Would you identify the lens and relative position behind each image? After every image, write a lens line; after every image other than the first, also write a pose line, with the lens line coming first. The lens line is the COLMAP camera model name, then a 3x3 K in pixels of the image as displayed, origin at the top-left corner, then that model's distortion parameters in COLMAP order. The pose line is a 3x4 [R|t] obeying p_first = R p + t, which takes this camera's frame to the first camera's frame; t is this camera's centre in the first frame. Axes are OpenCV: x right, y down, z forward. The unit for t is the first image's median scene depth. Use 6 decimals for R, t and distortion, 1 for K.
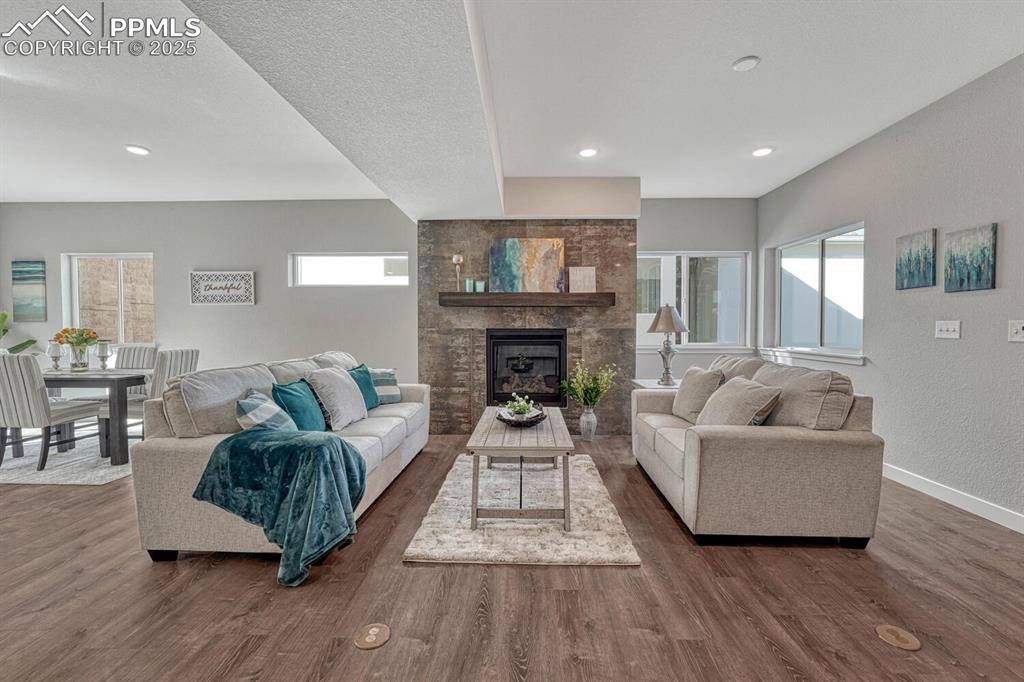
lens RADIAL K [[428.9, 0, 514.8], [0, 428.9, 337.4], [0, 0, 1]] dist [-0.002617, 0.000612]
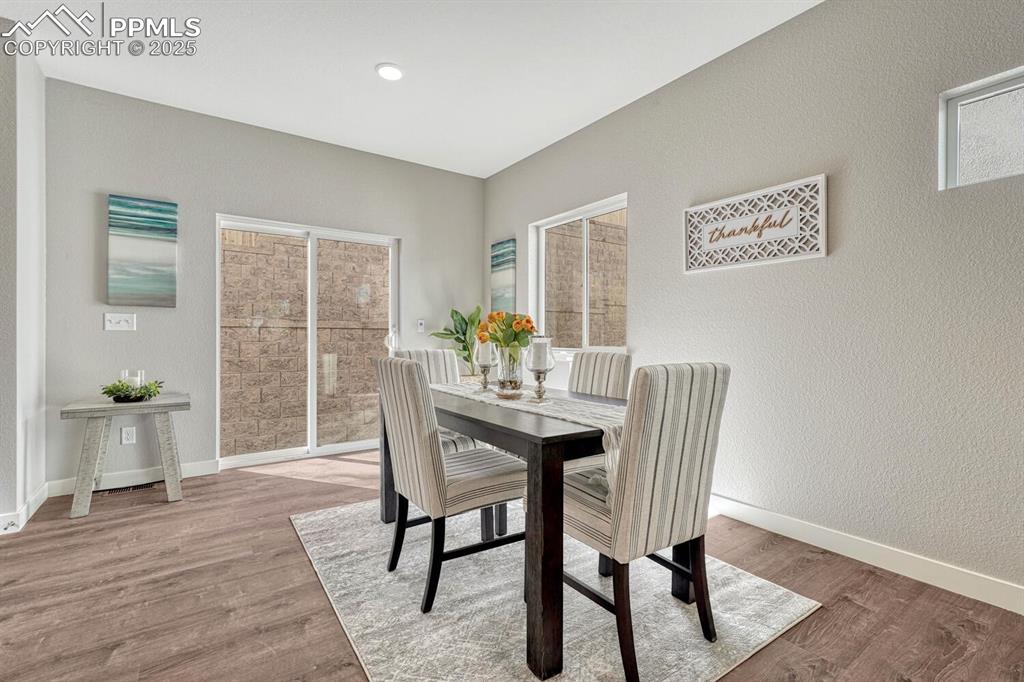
lens RADIAL K [[428.9, 0, 512.0], [0, 428.9, 339.5], [0, 0, 1]] dist [-0.002617, 0.000612]
pose [[0.575149, 0.005300, -0.818031, -0.467665], [-0.023723, 0.999667, -0.010203, 0.012597], [0.817704, 0.025274, 0.575083, 0.554294]]
